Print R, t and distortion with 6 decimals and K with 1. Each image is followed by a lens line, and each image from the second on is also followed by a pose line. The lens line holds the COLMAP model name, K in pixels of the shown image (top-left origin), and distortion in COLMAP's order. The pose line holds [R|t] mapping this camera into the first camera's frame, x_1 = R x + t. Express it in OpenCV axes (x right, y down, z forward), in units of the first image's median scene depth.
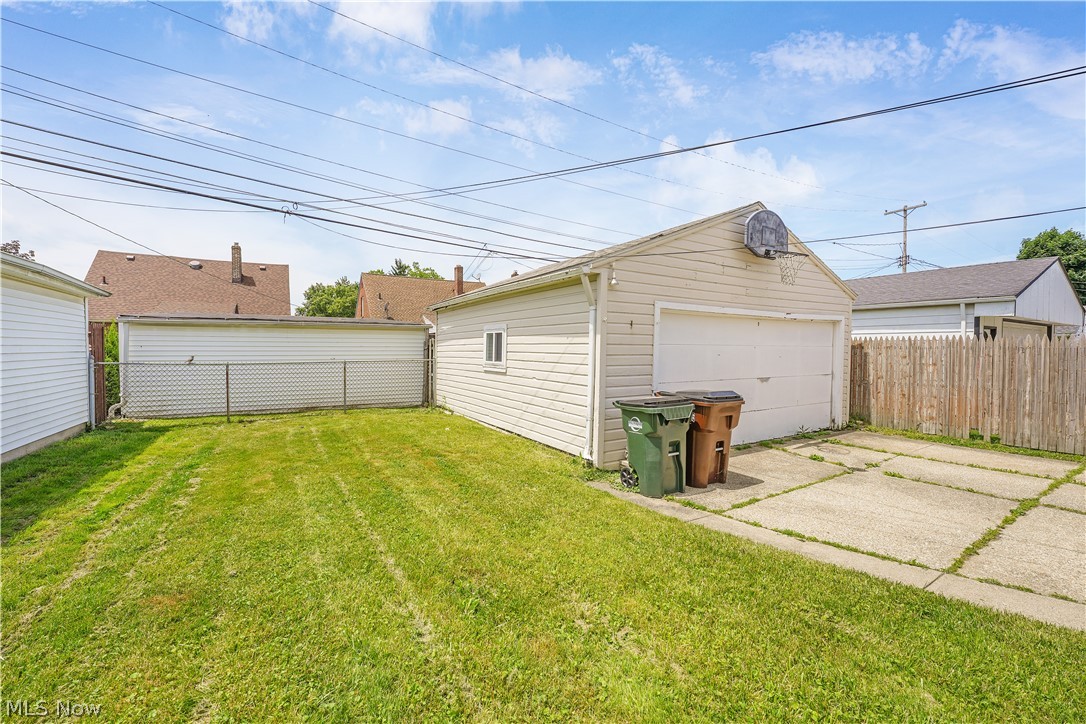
lens RADIAL K [[444.4, 0, 537.0], [0, 444.4, 355.7], [0, 0, 1]] dist [-0.023073, 0.000501]
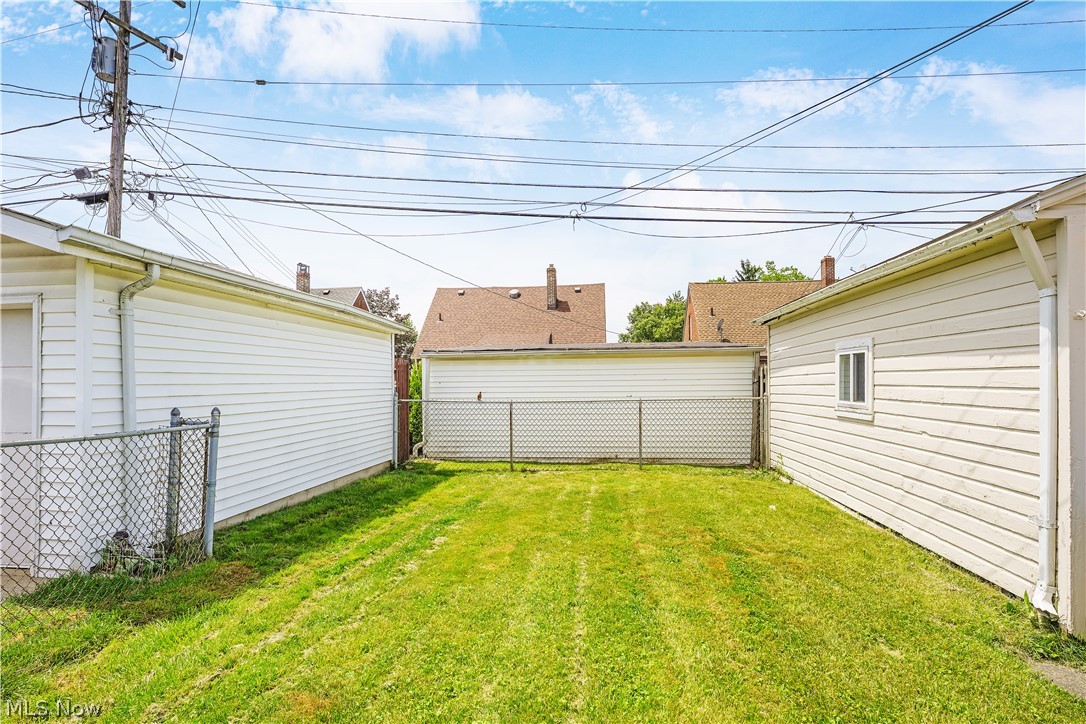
lens RADIAL K [[597.2, 0, 543.9], [0, 597.2, 365.1], [0, 0, 1]] dist [0.002038, -0.000087]
pose [[0.803217, -0.028647, -0.594998, 0.049860], [0.002531, 0.998998, -0.044681, -0.001123], [0.595681, 0.034383, 0.802485, 0.110491]]
